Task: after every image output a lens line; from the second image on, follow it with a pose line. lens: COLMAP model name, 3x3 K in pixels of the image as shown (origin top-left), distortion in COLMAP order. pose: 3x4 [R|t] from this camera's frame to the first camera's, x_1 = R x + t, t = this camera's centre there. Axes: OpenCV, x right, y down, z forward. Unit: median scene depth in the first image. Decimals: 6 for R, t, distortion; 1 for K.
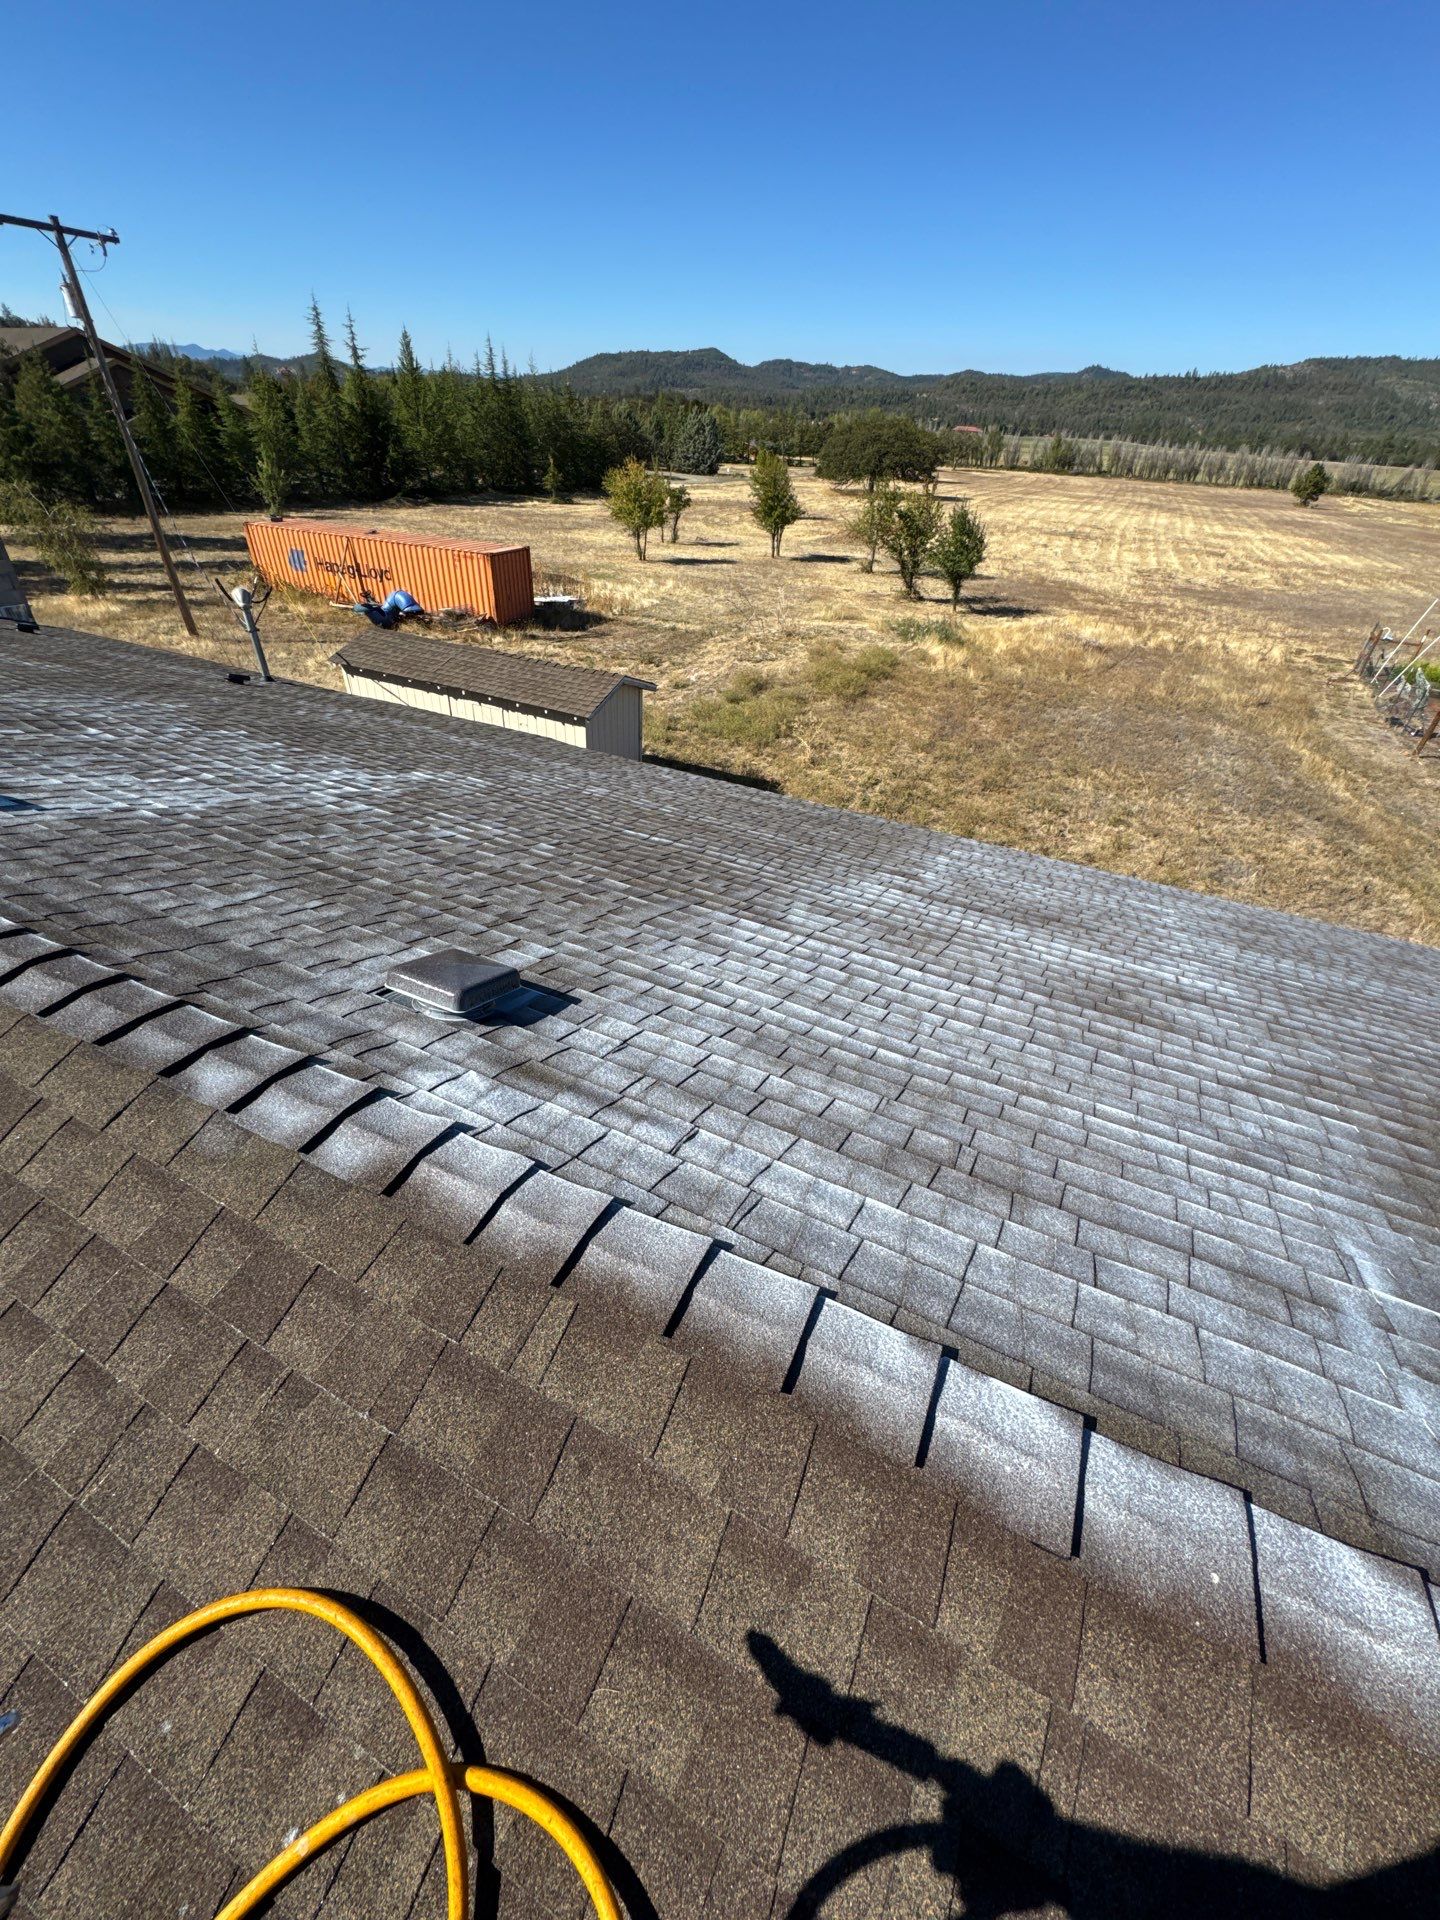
lens RADIAL K [[762.2, 0, 716.4], [0, 762.2, 954.0], [0, 0, 1]] dist [-0.003290, 0.000445]
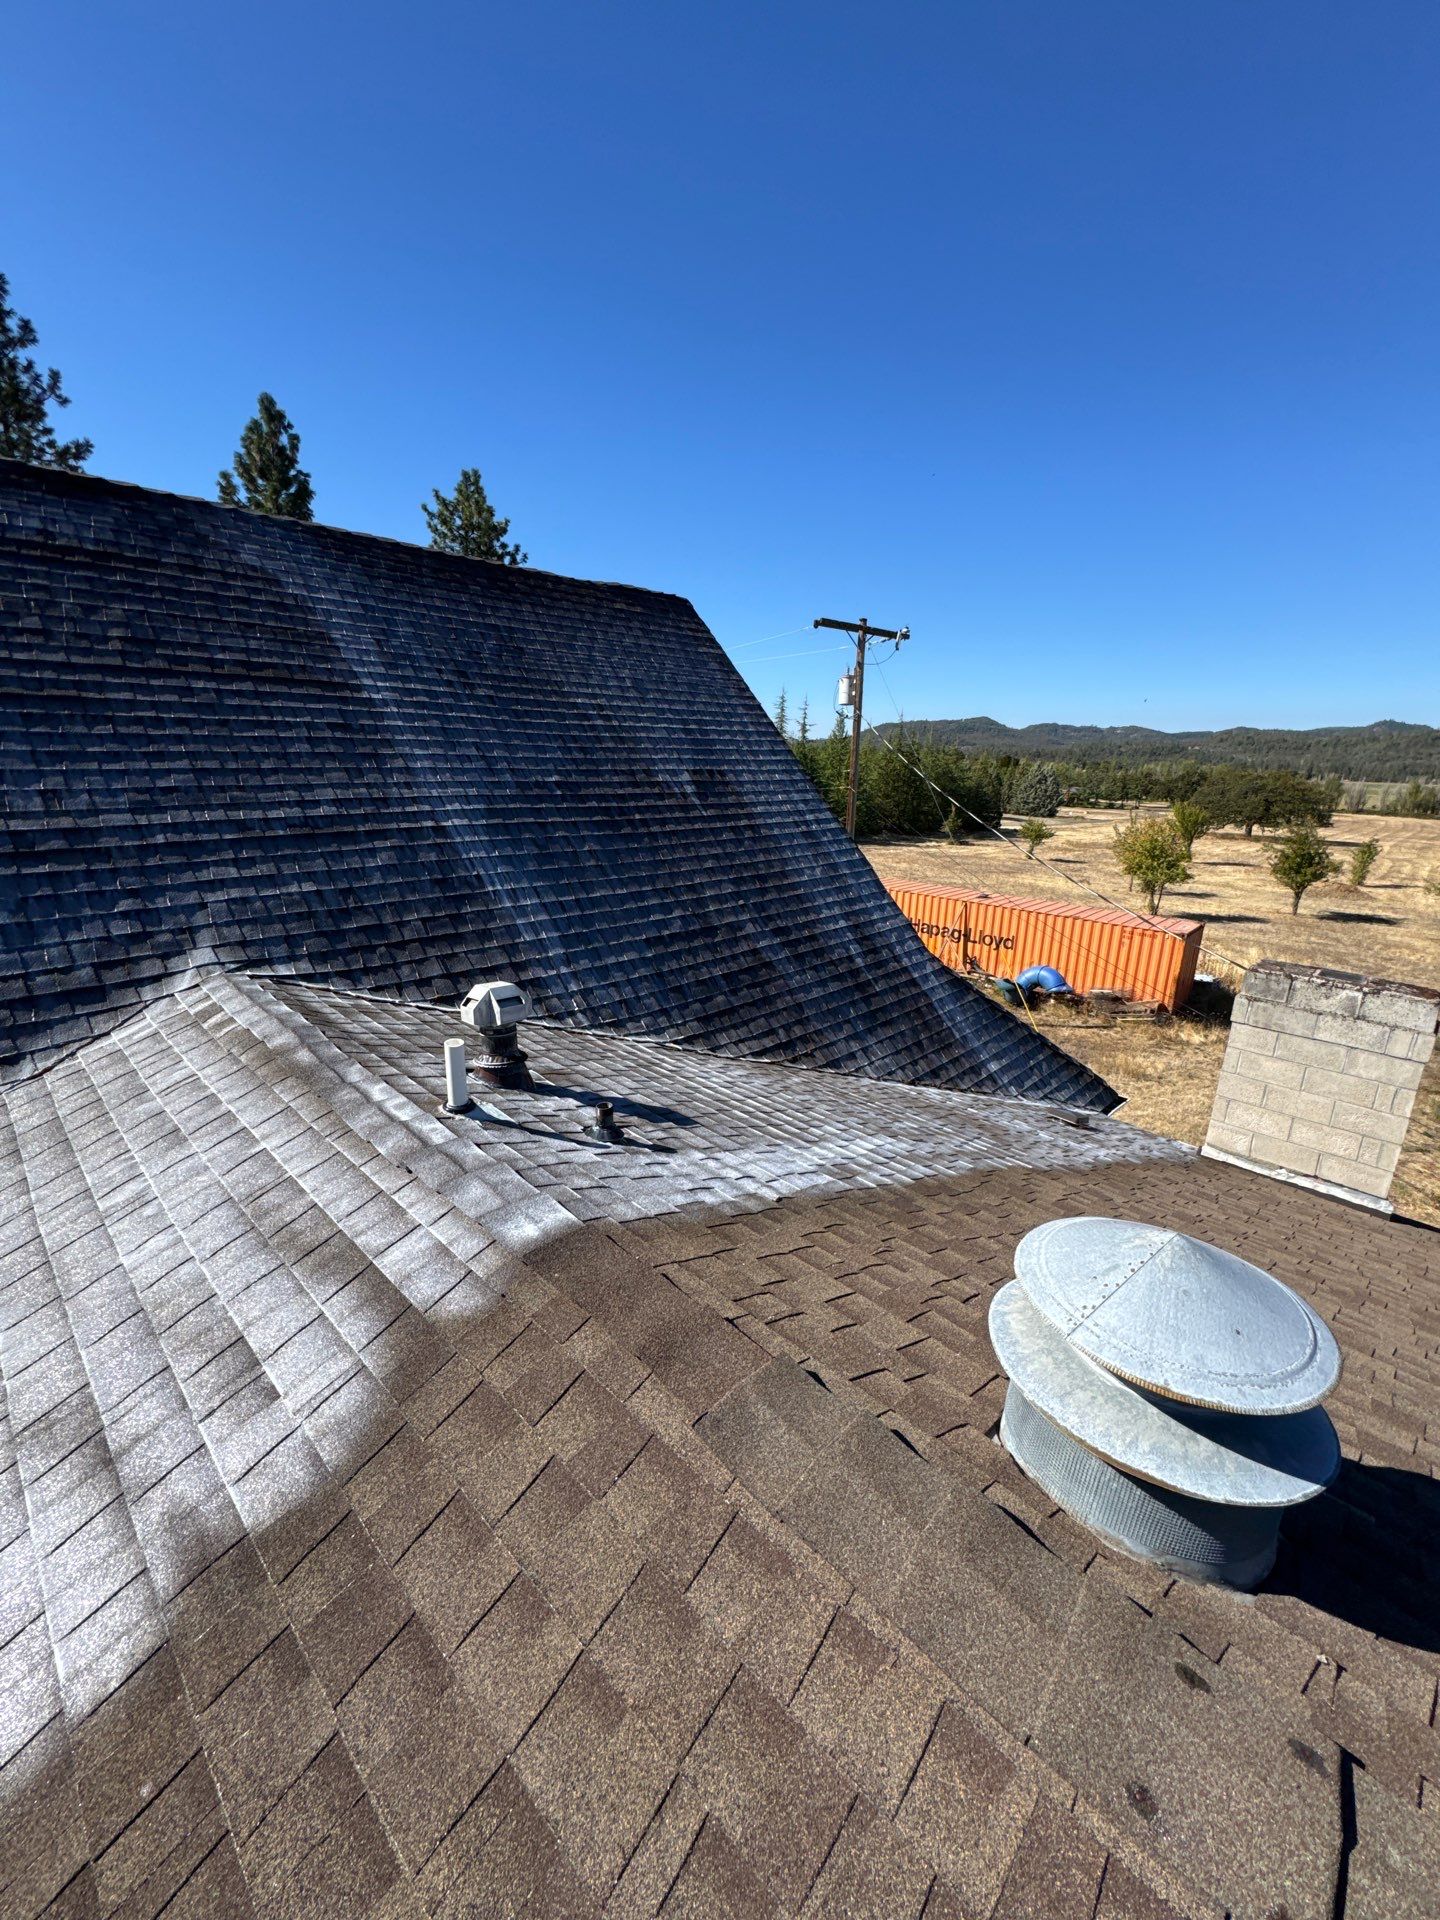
lens RADIAL K [[762.2, 0, 717.7], [0, 762.2, 959.6], [0, 0, 1]] dist [-0.003290, 0.000445]
pose [[0.945970, 0.070682, -0.316456, -3.357024], [-0.179938, 0.926321, -0.330986, -1.009644], [0.269745, 0.370045, 0.888991, 1.162716]]
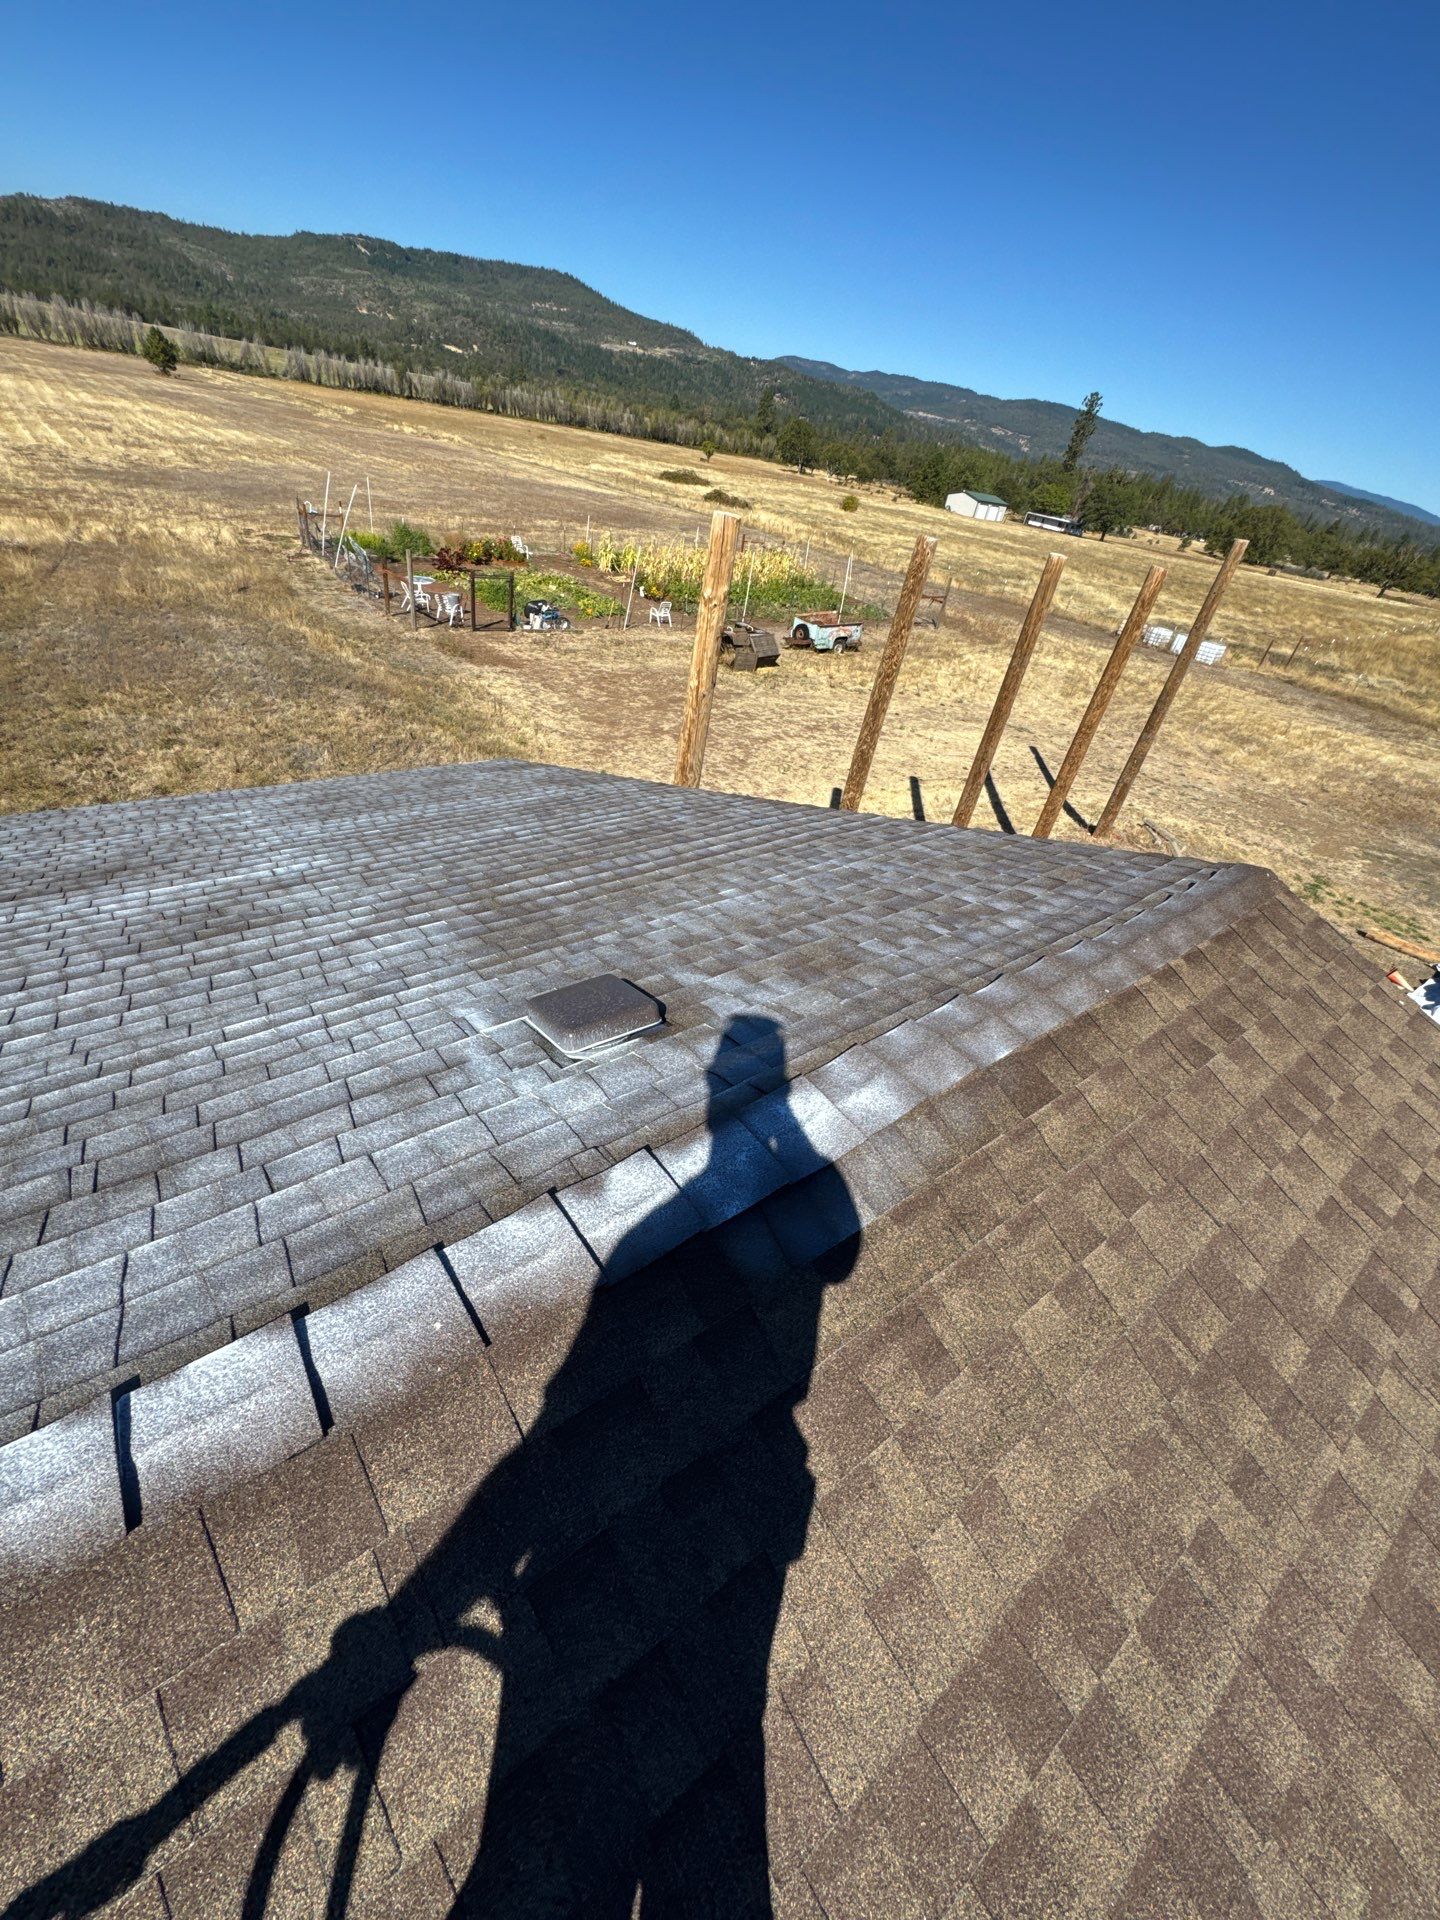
lens RADIAL K [[762.2, 0, 727.9], [0, 762.2, 954.3], [0, 0, 1]] dist [-0.003290, 0.000445]
pose [[0.449296, -0.494461, 0.744071, 0.019407], [0.404732, 0.855154, 0.323888, 0.010190], [-0.796445, 0.155628, 0.584342, -0.007838]]
